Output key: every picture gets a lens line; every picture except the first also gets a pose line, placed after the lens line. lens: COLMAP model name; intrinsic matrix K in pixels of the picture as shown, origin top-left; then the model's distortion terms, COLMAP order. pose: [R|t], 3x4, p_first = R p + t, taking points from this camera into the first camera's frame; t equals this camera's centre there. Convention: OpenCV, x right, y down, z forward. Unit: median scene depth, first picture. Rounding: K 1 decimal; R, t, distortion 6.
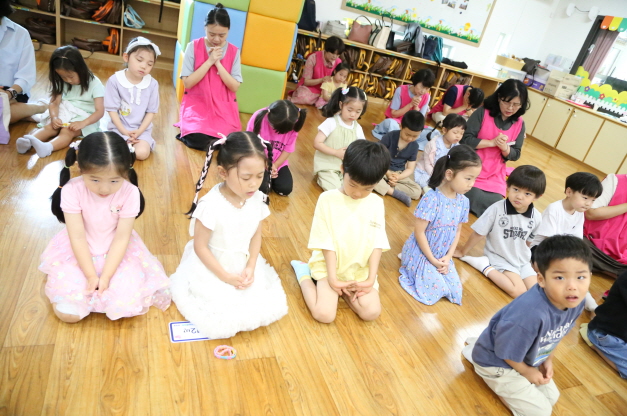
lens RADIAL K [[429.9, 0, 316.1], [0, 429.9, 218.3], [0, 0, 1]] dist [-0.126779, 0.071241]
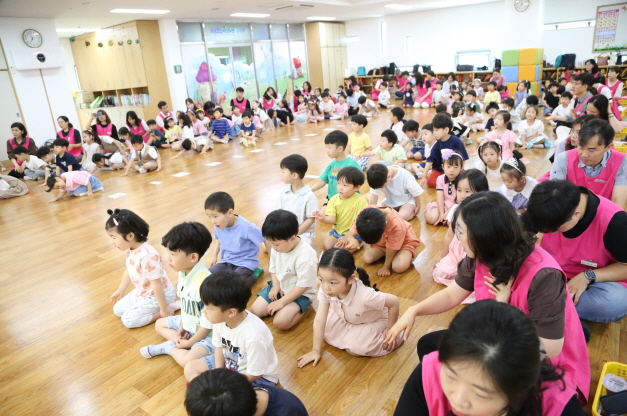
lens RADIAL K [[430.2, 0, 313.1], [0, 430.2, 216.3], [0, 0, 1]] dist [-0.122456, 0.074486]
pose [[0.523054, 0.003383, -0.852293, 1.088300], [-0.191932, 0.974774, -0.113920, 0.818233], [0.830407, 0.223168, 0.510509, -1.062350]]
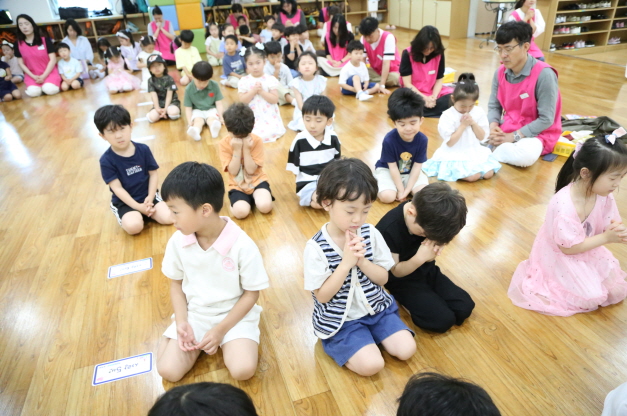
lens RADIAL K [[430.2, 0, 313.1], [0, 430.2, 216.3], [0, 0, 1]] dist [-0.122456, 0.074486]
pose [[0.958597, -0.228210, -0.170329, 0.383437], [0.233763, 0.972206, 0.013021, 0.422821], [0.162624, -0.052298, 0.985301, -0.628318]]
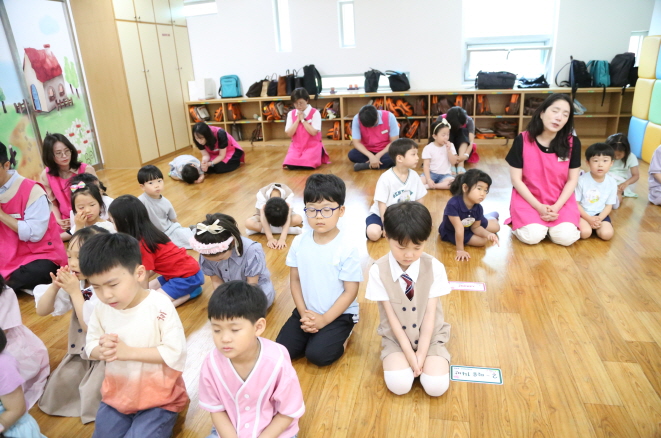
lens RADIAL K [[453.5, 0, 330.0], [0, 453.5, 227.8], [0, 0, 1]] dist [-0.122456, 0.074486]
pose [[0.799459, -0.082152, -0.595077, -0.231551], [-0.024825, 0.985240, -0.169367, 0.078612], [0.600207, 0.150175, 0.785620, -0.311814]]
